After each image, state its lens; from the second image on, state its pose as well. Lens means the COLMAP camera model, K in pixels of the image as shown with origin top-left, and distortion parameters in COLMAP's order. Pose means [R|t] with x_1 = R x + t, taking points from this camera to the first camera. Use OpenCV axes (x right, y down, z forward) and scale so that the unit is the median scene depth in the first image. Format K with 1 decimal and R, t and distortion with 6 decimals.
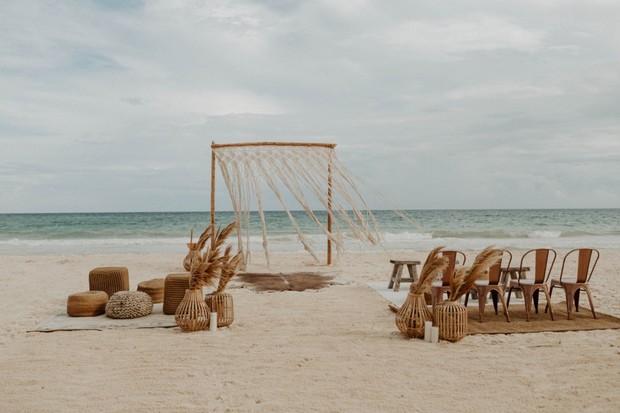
lens RADIAL K [[636.1, 0, 310.0], [0, 636.1, 206.5], [0, 0, 1]] dist [-0.000678, 0.000248]
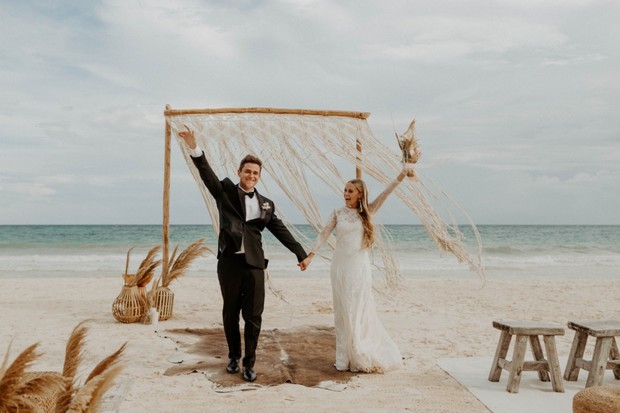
lens RADIAL K [[636.1, 0, 310.0], [0, 636.1, 206.5], [0, 0, 1]] dist [-0.000678, 0.000248]
pose [[0.999835, 0.004788, -0.017494, -0.005688], [-0.005045, 0.999880, -0.014658, 0.002171], [0.017422, 0.014744, 0.999740, 0.397552]]
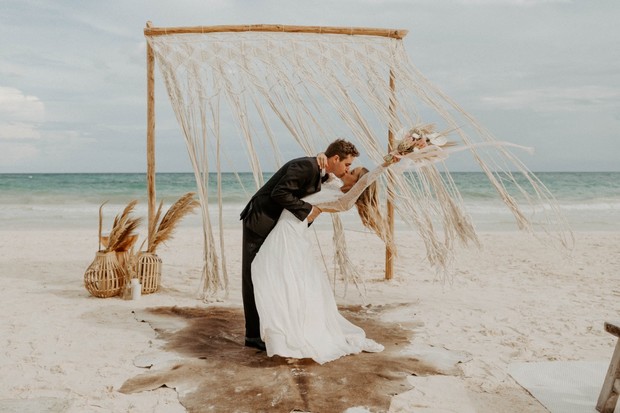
lens RADIAL K [[600.9, 0, 308.6], [0, 600.9, 221.9], [0, 0, 1]] dist [0.004783, -0.002233]
pose [[0.998239, 0.006610, -0.058950, -0.005667], [-0.000840, 0.995247, 0.097376, 0.002357], [0.059314, -0.097156, 0.993500, 0.546094]]
